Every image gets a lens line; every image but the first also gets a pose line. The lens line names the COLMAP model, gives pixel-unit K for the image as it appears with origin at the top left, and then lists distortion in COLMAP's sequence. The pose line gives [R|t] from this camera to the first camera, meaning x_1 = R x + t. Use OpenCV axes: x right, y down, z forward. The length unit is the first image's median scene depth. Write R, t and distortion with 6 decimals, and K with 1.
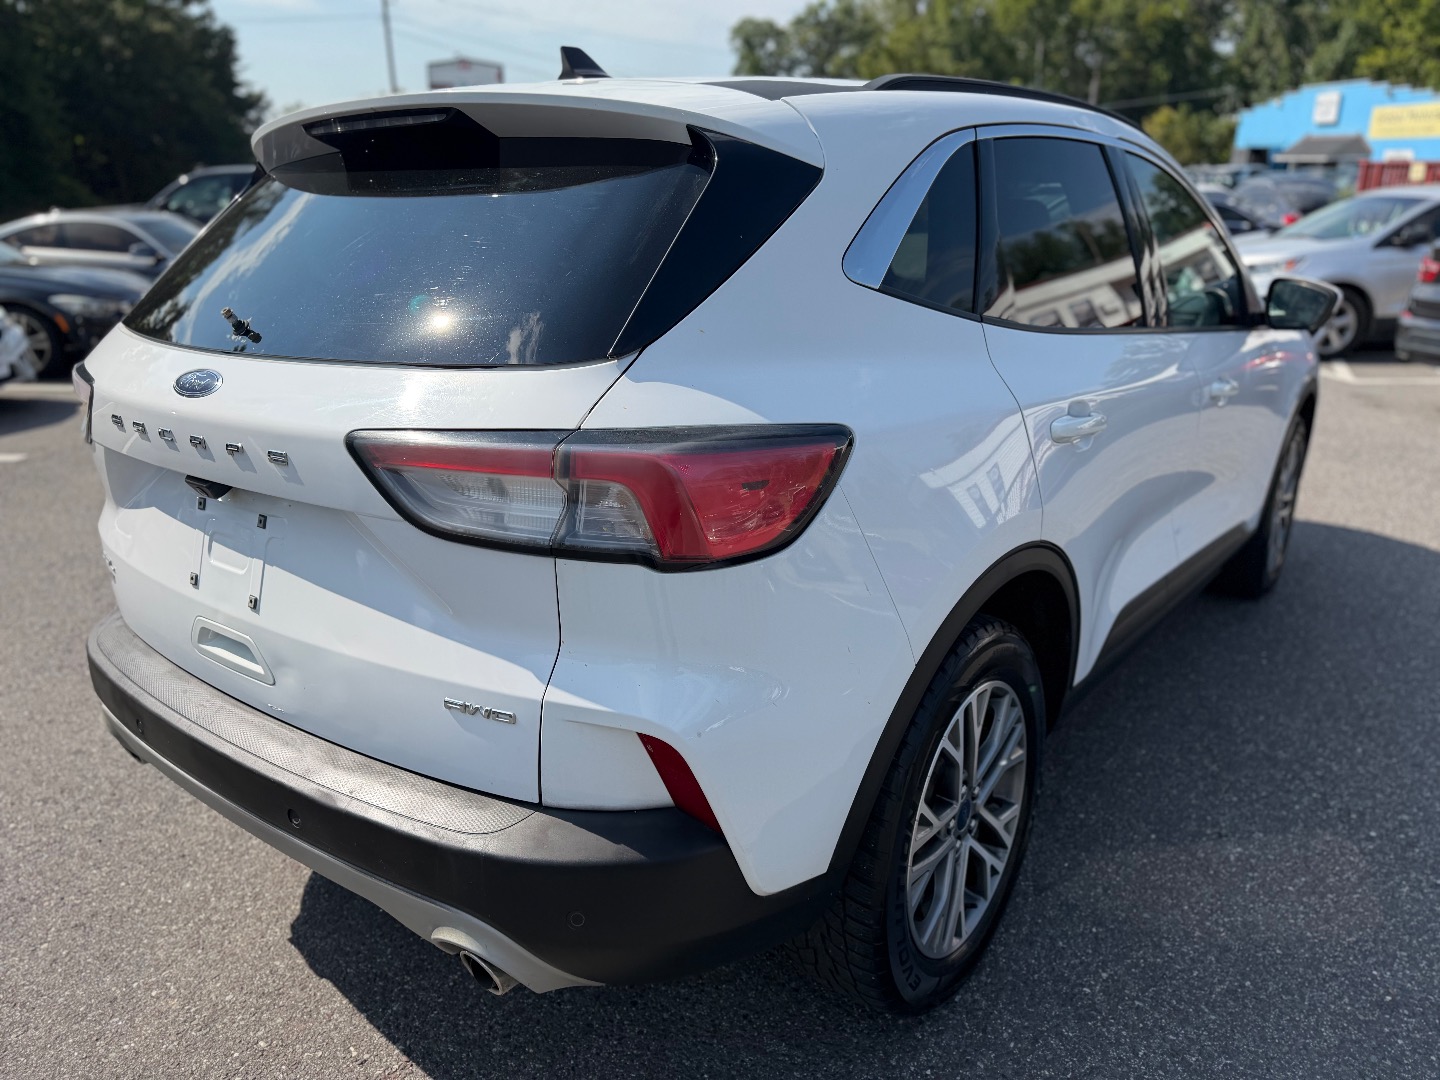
lens RADIAL K [[1009.8, 0, 718.5], [0, 1009.8, 549.1], [0, 0, 1]] dist [0.063948, -0.095218]
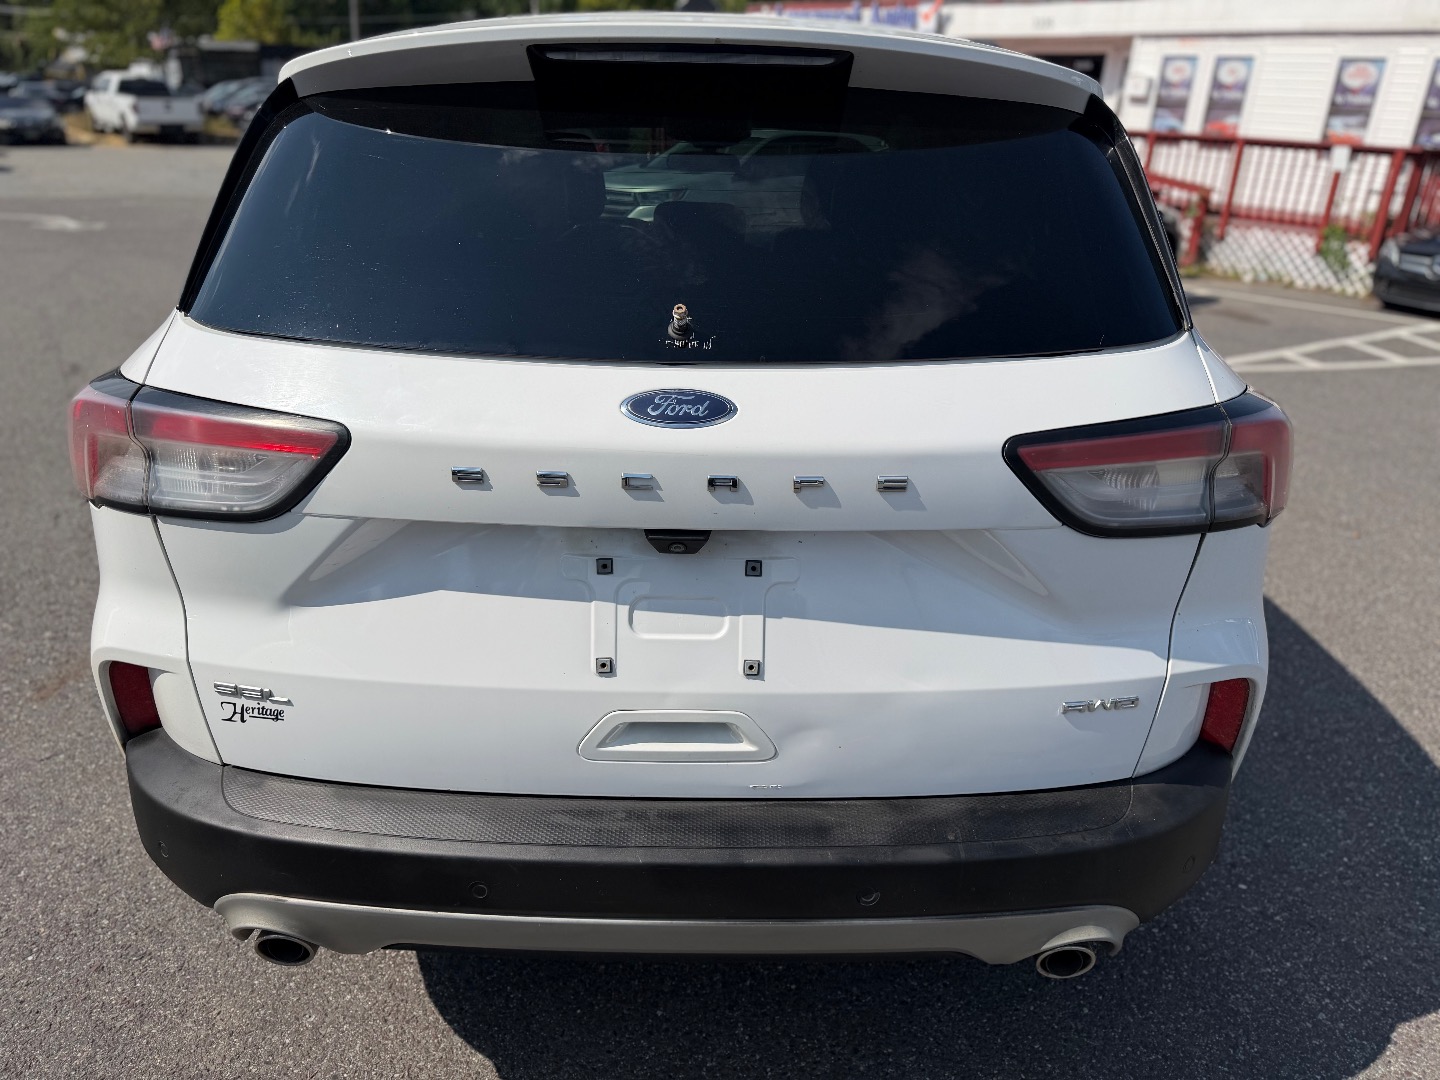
lens RADIAL K [[1007.2, 0, 714.9], [0, 1007.2, 540.5], [0, 0, 1]] dist [0.058469, -0.071098]
pose [[0.790431, -0.188531, 0.582816, -0.940191], [0.153648, 0.982062, 0.109298, -0.142249], [-0.592968, 0.003156, 0.805220, 0.372257]]
